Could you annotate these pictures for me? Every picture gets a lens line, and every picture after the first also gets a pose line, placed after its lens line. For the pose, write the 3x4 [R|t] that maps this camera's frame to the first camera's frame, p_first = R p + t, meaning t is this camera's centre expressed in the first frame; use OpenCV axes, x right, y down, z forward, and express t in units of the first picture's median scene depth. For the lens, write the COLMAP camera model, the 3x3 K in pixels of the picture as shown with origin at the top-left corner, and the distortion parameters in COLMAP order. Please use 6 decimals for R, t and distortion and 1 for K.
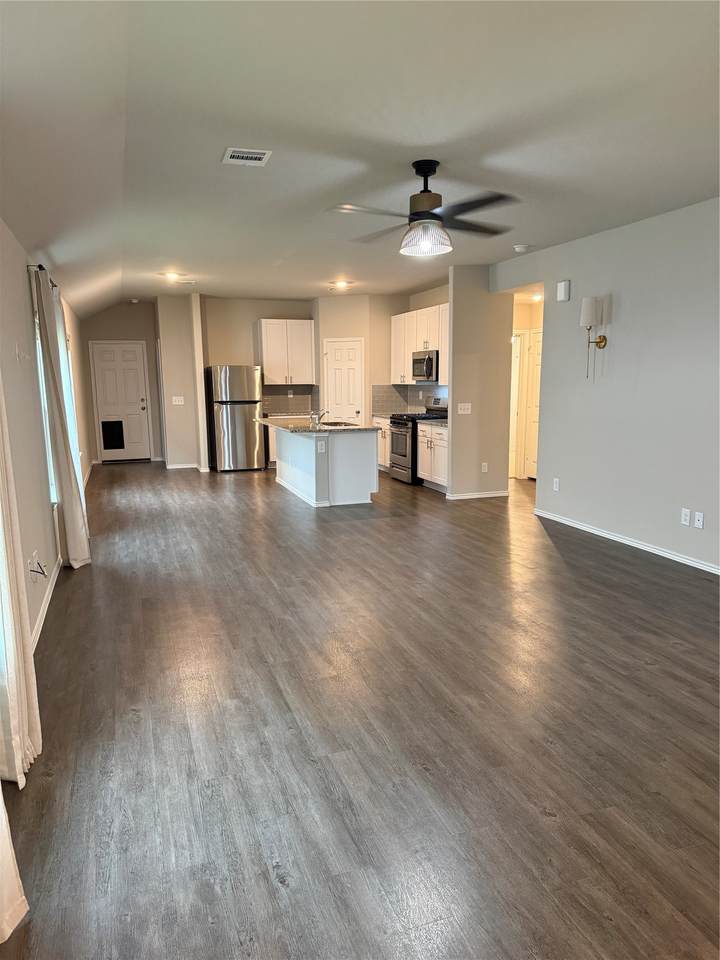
lens RADIAL K [[678.5, 0, 360.3], [0, 678.5, 480.0], [0, 0, 1]] dist [-0.006722, -0.009157]
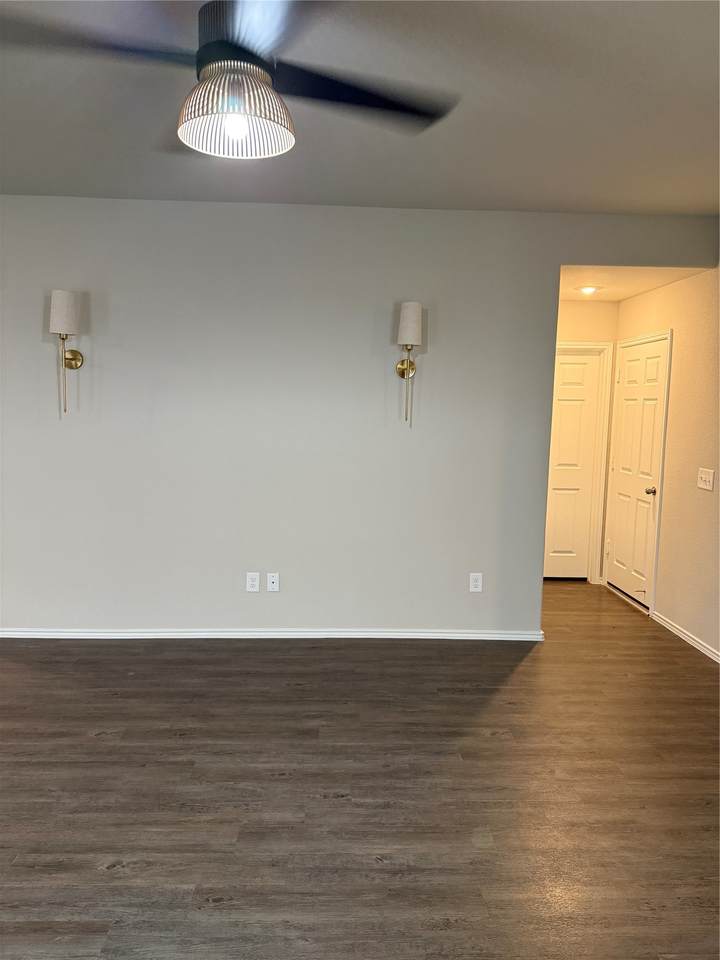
lens RADIAL K [[678.5, 0, 356.7], [0, 678.5, 485.7], [0, 0, 1]] dist [-0.006722, -0.009157]
pose [[0.312293, -0.105889, 0.944066, -0.275580], [0.135731, 0.988546, 0.065979, -0.111786], [-0.940239, 0.107534, 0.323088, 0.690768]]
